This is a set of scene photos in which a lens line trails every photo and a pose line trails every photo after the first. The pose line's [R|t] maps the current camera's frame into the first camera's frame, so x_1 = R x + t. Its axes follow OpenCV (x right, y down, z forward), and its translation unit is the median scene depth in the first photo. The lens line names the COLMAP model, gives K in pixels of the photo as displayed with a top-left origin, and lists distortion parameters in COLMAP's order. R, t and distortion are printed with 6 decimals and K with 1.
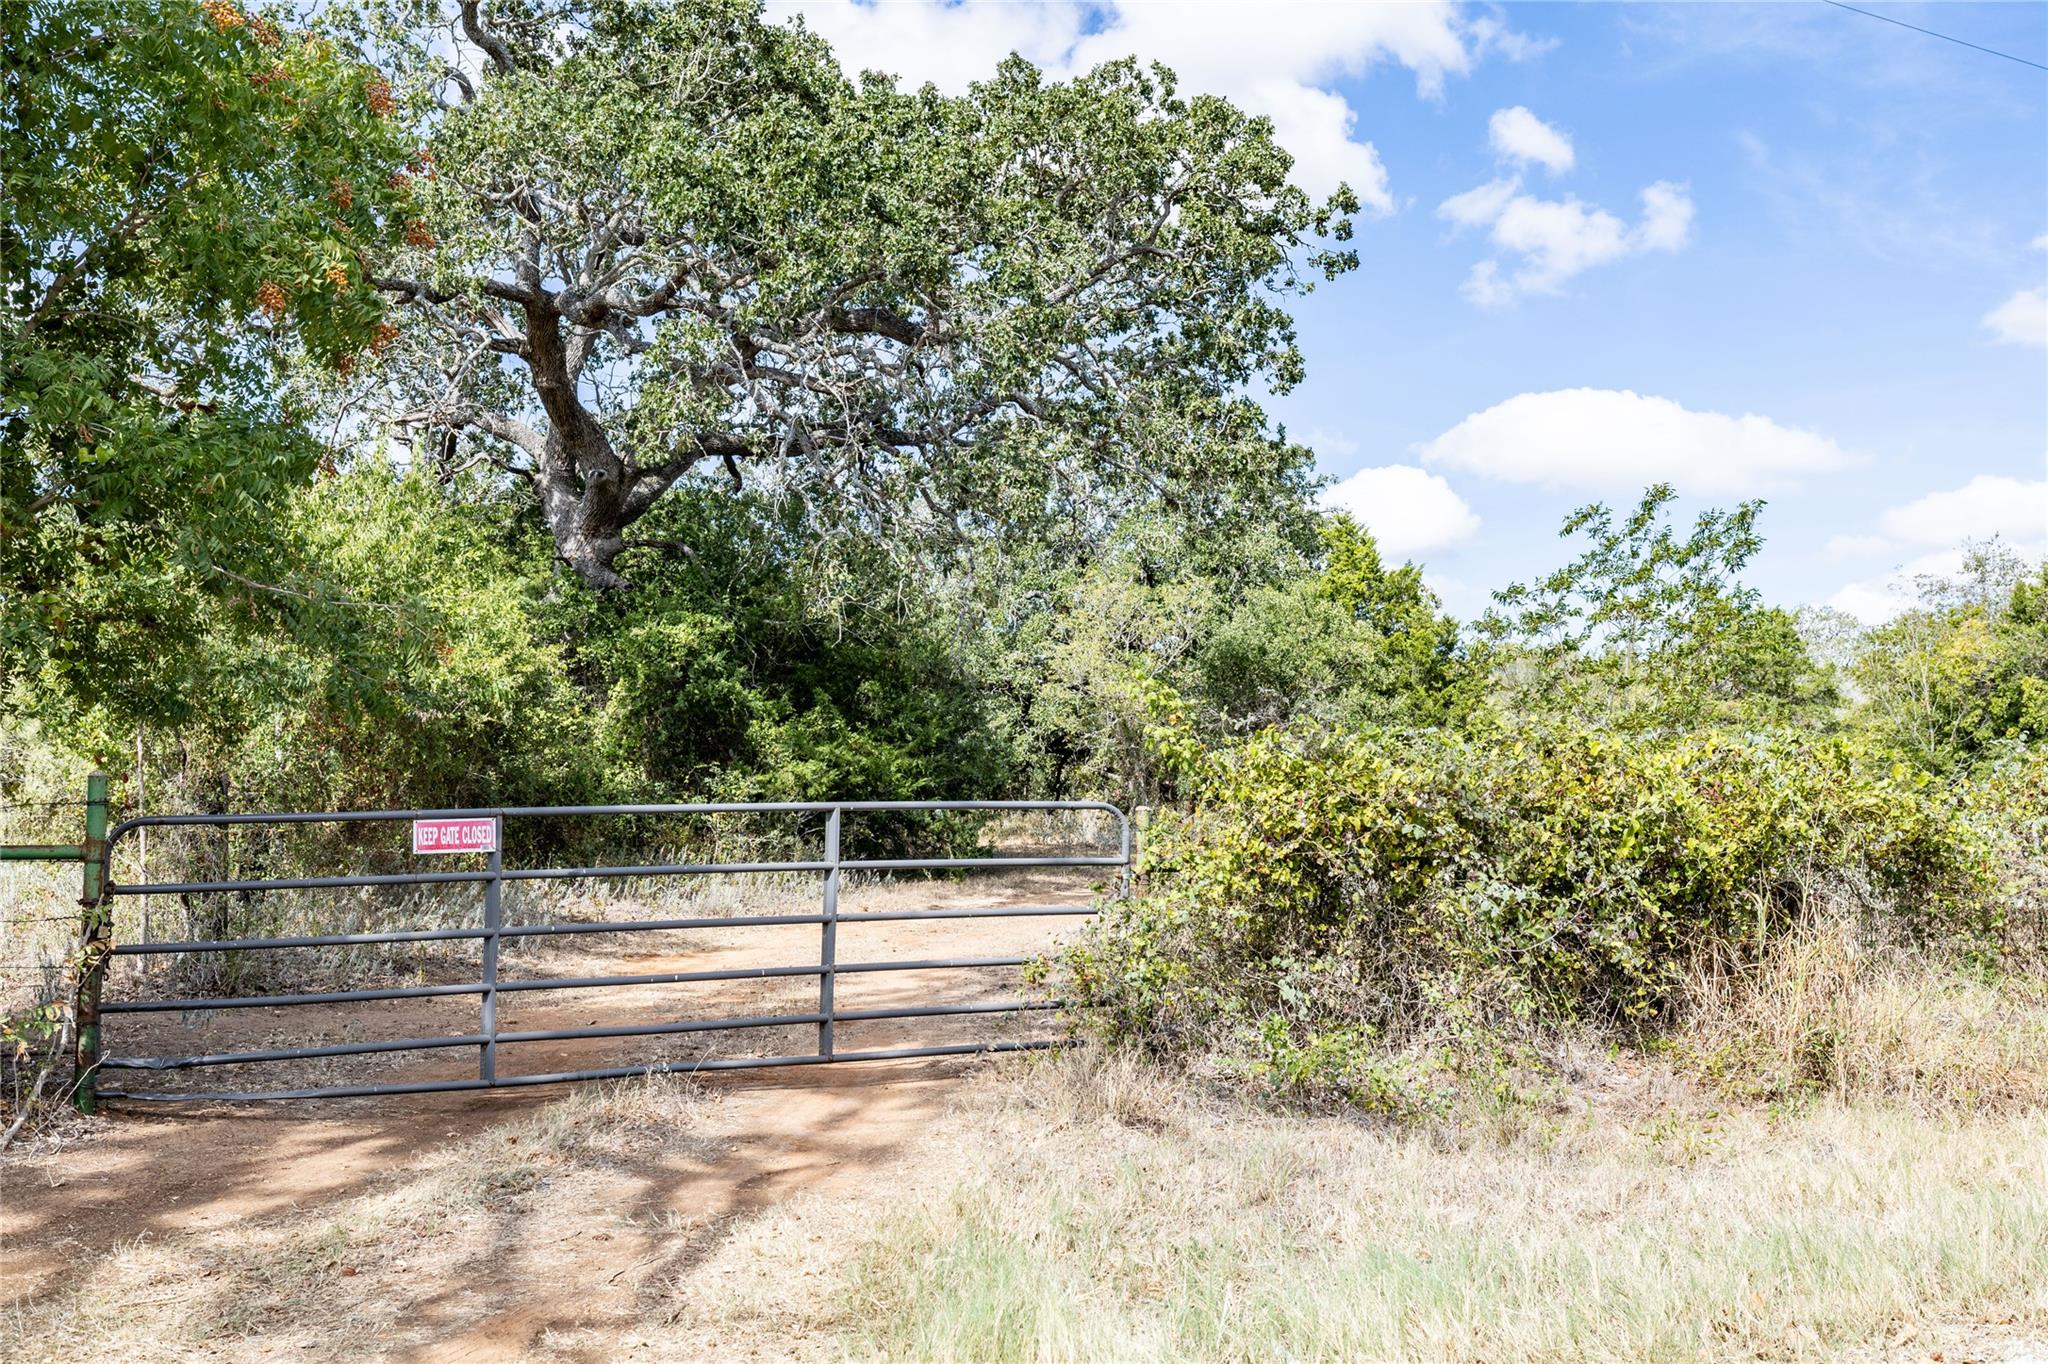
lens RADIAL K [[1723.8, 0, 1033.7], [0, 1723.8, 688.2], [0, 0, 1]] dist [-0.004528, -0.004498]
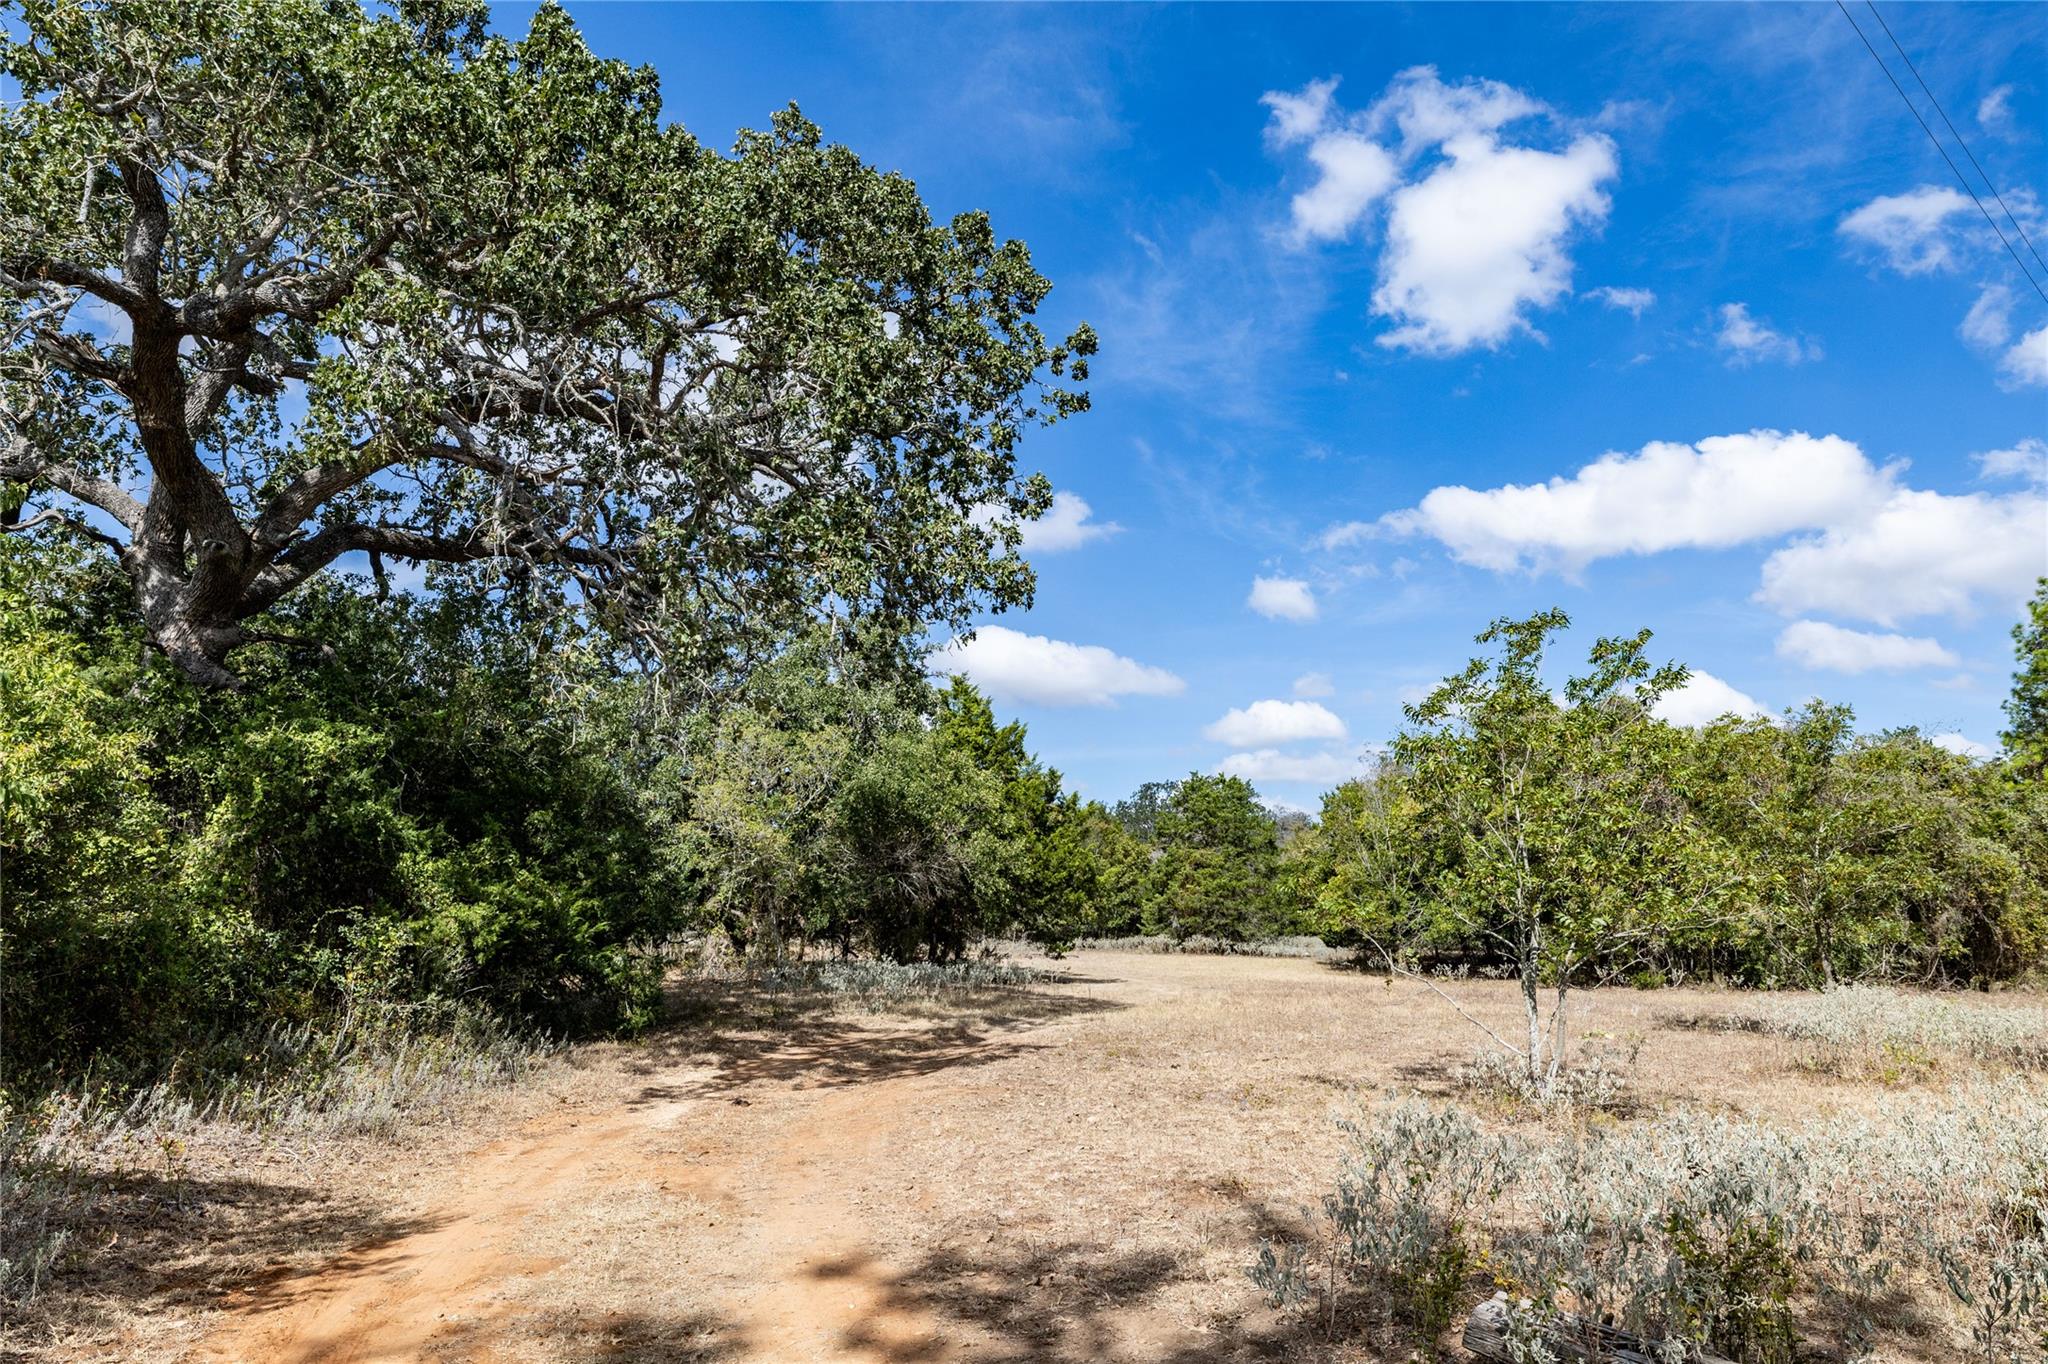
lens RADIAL K [[1333.9, 0, 1021.9], [0, 1333.9, 676.4], [0, 0, 1]] dist [-0.000521, 0.002690]
pose [[0.950515, 0.055114, 0.305750, -0.087150], [-0.018631, 0.992480, -0.120983, 0.006926], [-0.310119, 0.109300, 0.944394, 0.318597]]
